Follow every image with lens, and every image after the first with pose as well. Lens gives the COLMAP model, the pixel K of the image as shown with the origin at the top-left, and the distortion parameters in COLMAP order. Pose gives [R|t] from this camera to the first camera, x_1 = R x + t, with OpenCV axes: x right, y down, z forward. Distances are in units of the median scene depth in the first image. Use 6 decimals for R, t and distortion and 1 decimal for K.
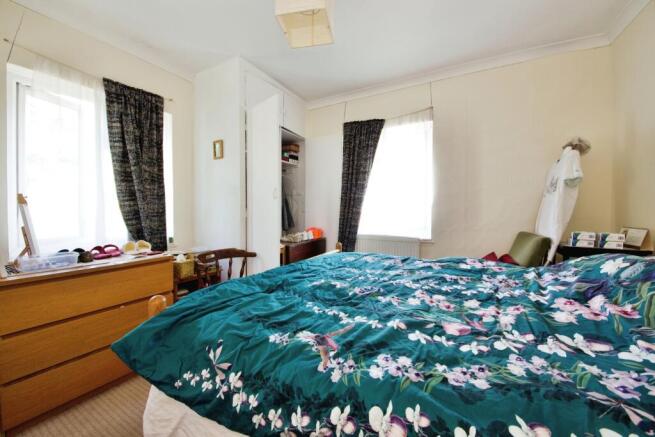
lens RADIAL K [[251.5, 0, 323.8], [0, 251.5, 215.4], [0, 0, 1]] dist [-0.001021, -0.000282]
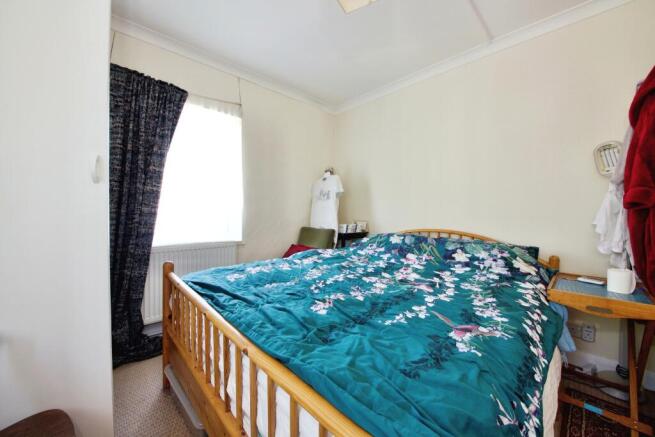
lens RADIAL K [[251.5, 0, 323.8], [0, 251.5, 215.4], [0, 0, 1]] dist [-0.001021, -0.000282]
pose [[0.298902, -0.012187, 0.954206, -0.588087], [0.009745, 0.999905, 0.009718, -0.011794], [-0.954234, 0.006394, 0.298992, 0.588989]]
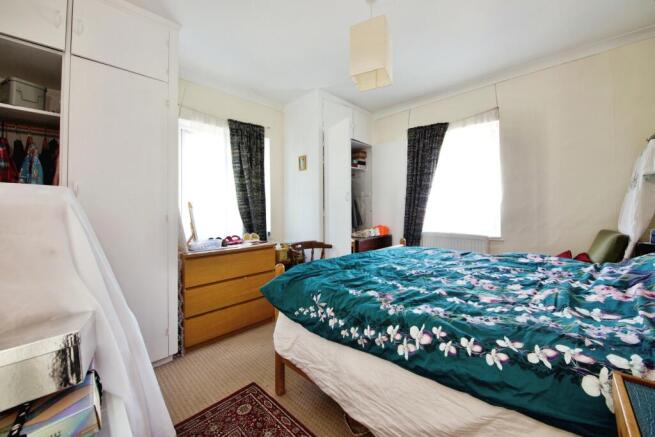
lens RADIAL K [[251.5, 0, 323.8], [0, 251.5, 215.4], [0, 0, 1]] dist [-0.001021, -0.000282]
pose [[0.964695, -0.006606, -0.263288, 0.021284], [0.007330, 0.999972, 0.001765, 0.002565], [0.263269, -0.003633, 0.964716, -0.245876]]
